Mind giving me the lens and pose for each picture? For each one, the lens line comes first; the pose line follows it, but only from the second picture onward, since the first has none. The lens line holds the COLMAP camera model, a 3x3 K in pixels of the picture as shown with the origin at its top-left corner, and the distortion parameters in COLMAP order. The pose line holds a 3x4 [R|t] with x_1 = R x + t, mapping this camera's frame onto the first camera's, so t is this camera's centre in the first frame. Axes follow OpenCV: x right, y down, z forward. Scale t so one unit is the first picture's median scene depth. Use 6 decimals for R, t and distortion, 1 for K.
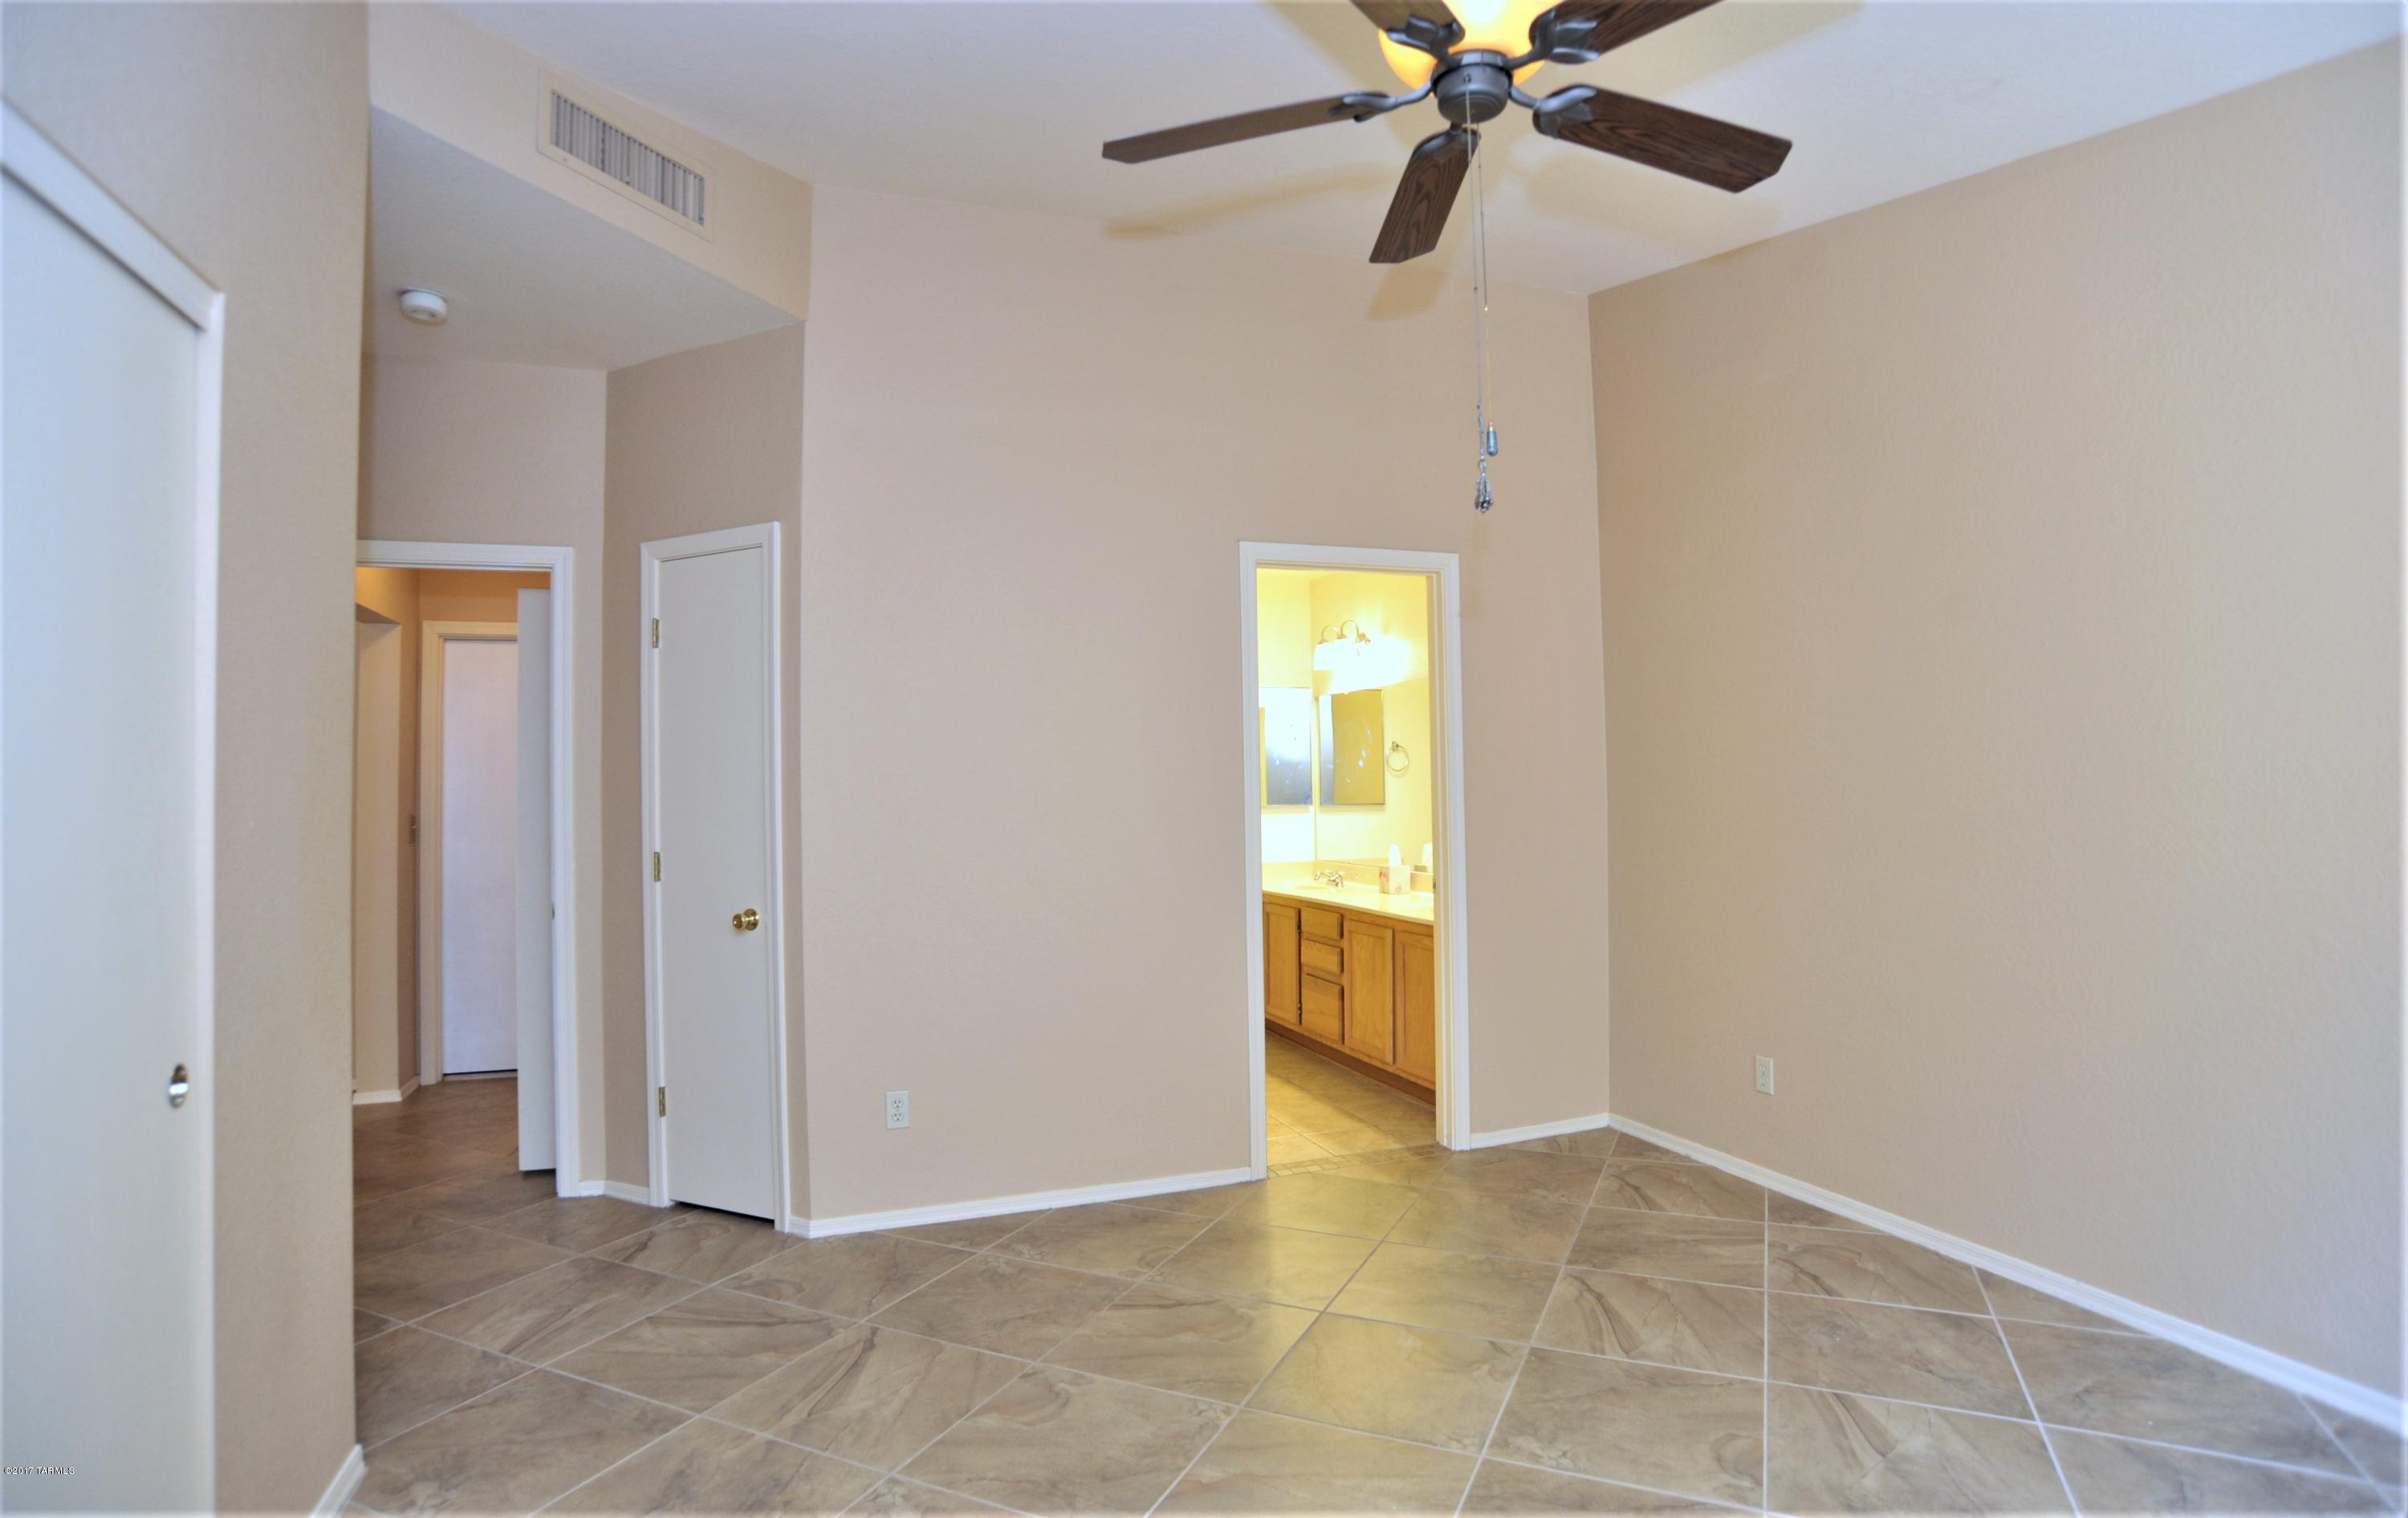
lens RADIAL K [[1131.0, 0, 1204.0], [0, 1131.0, 759.0], [0, 0, 1]] dist [-0.000334, 0.000075]
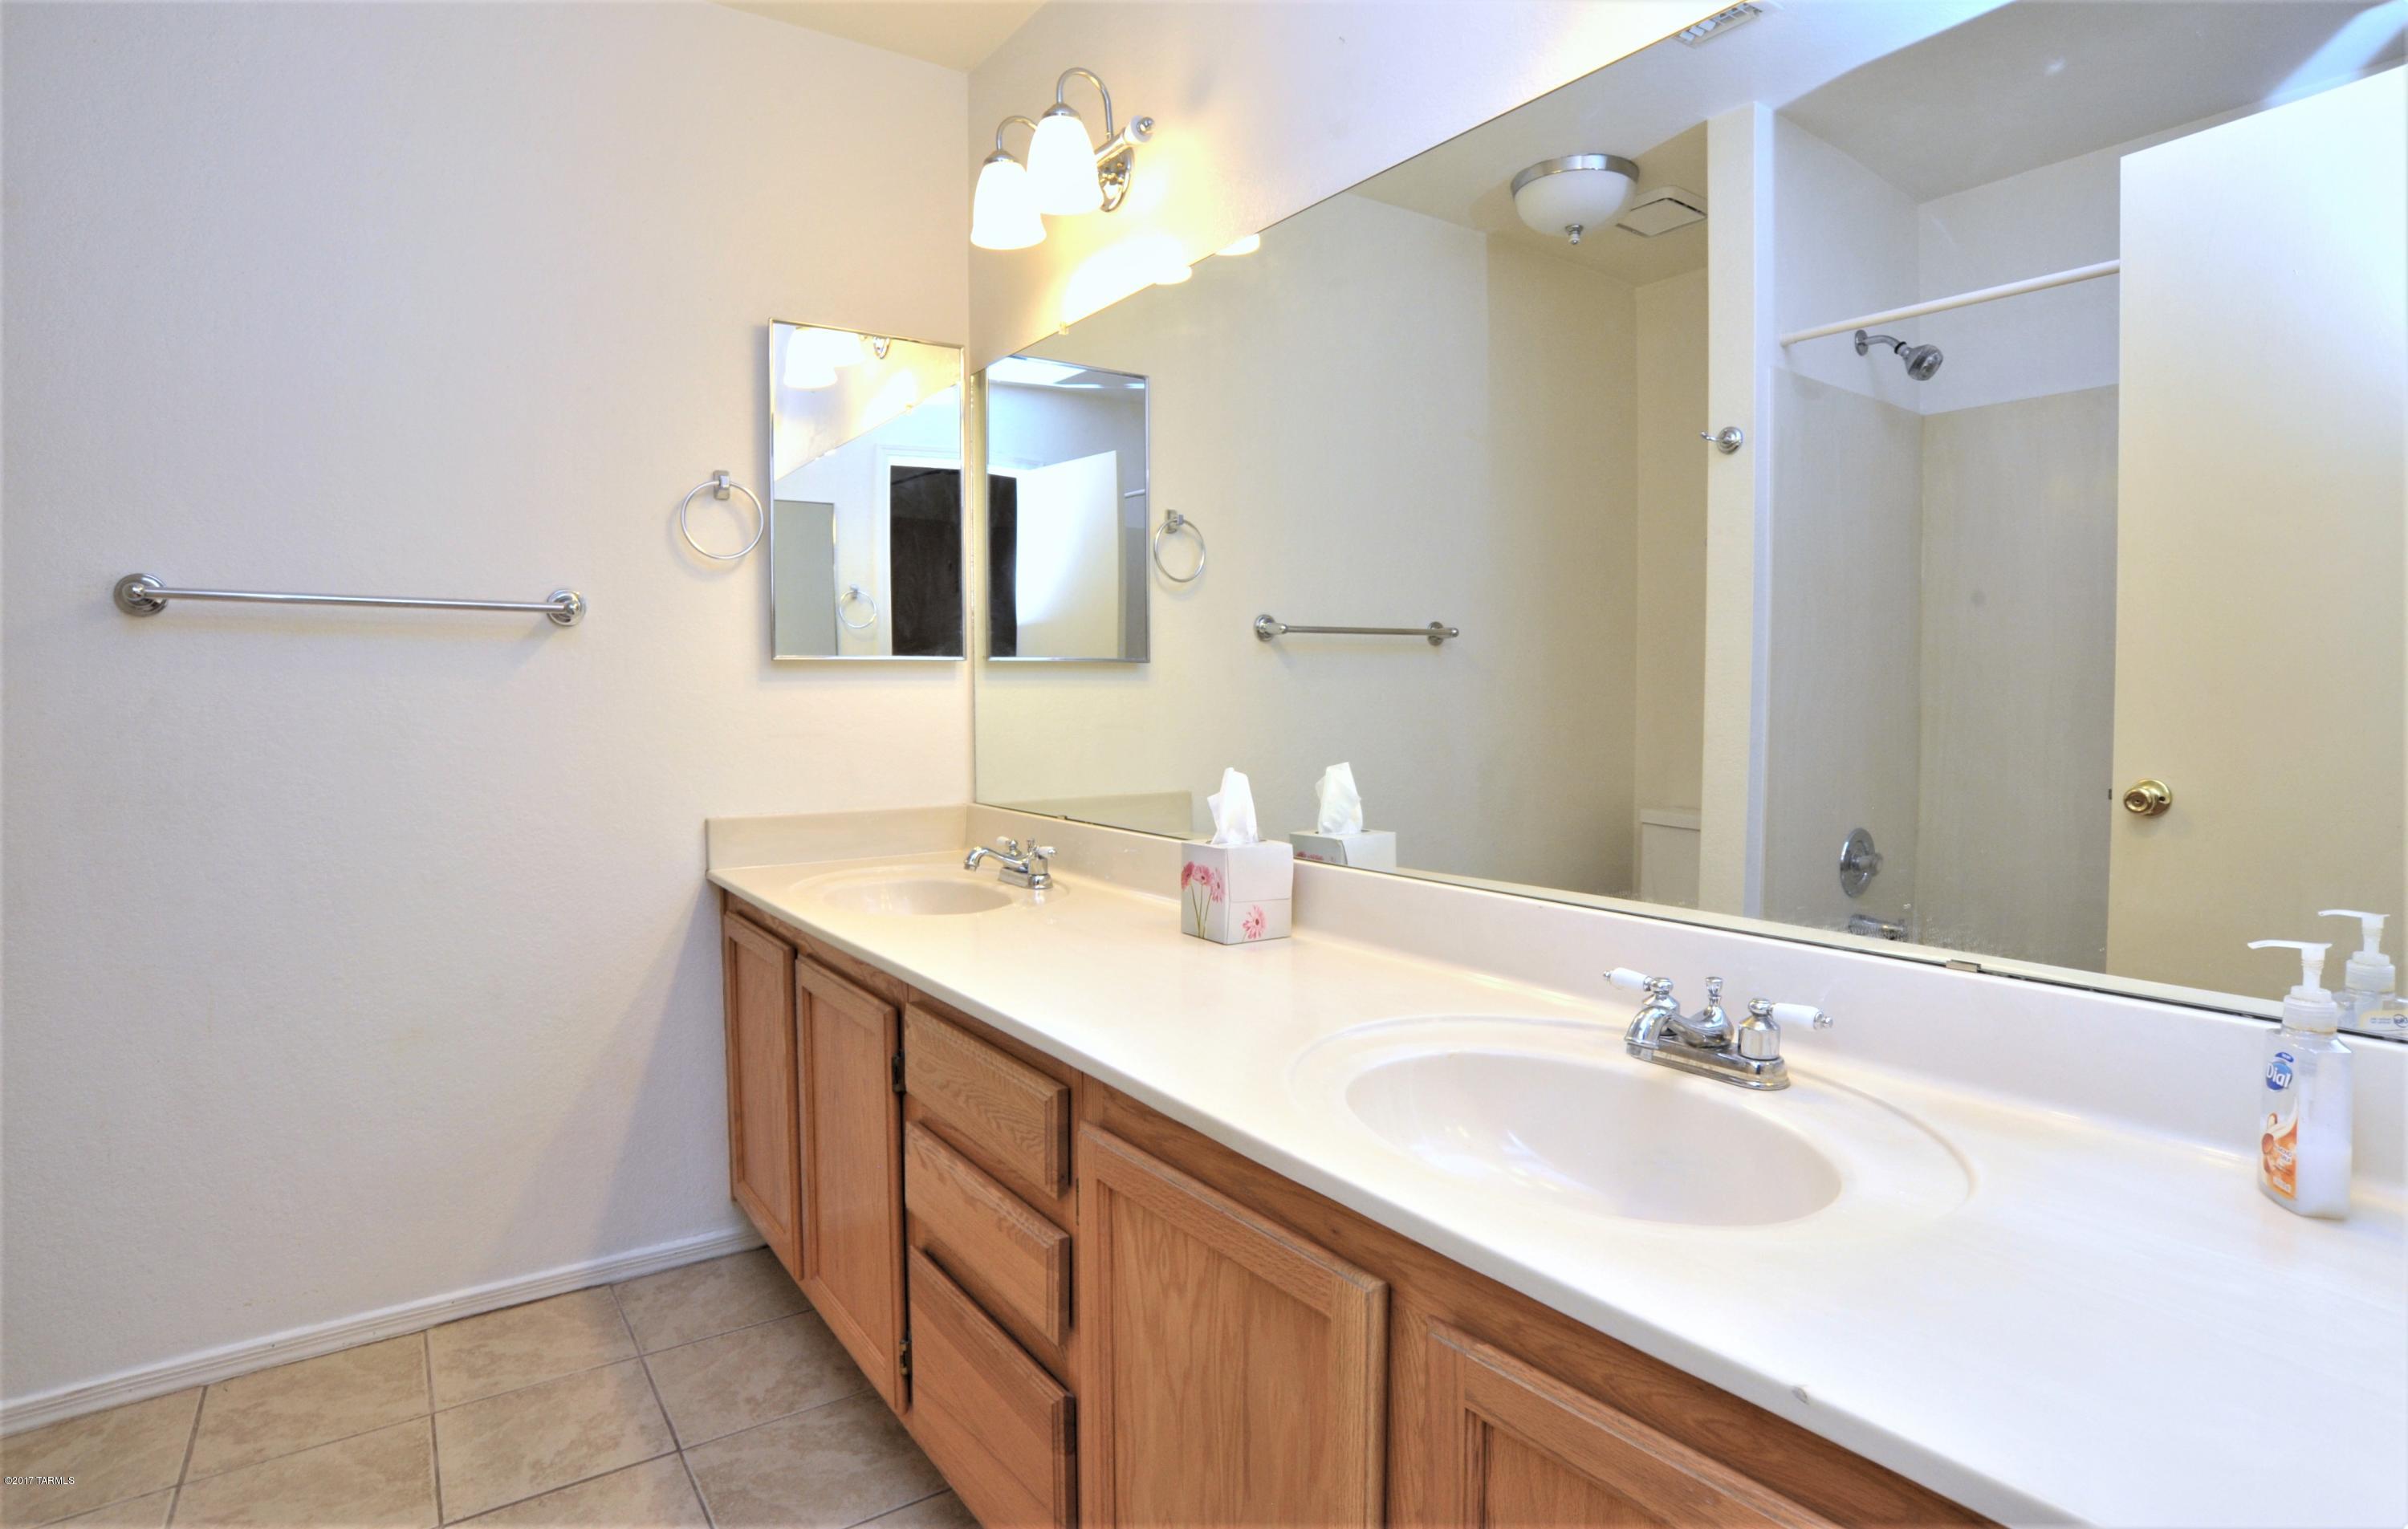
lens RADIAL K [[1230.6, 0, 1204.0], [0, 1230.6, 764.5], [0, 0, 1]] dist [-0.002680, -0.000325]
pose [[0.962624, 0.002573, 0.270829, 0.073825], [-0.027546, 0.995700, 0.088450, 0.046079], [-0.269437, -0.092604, 0.958555, 0.701344]]
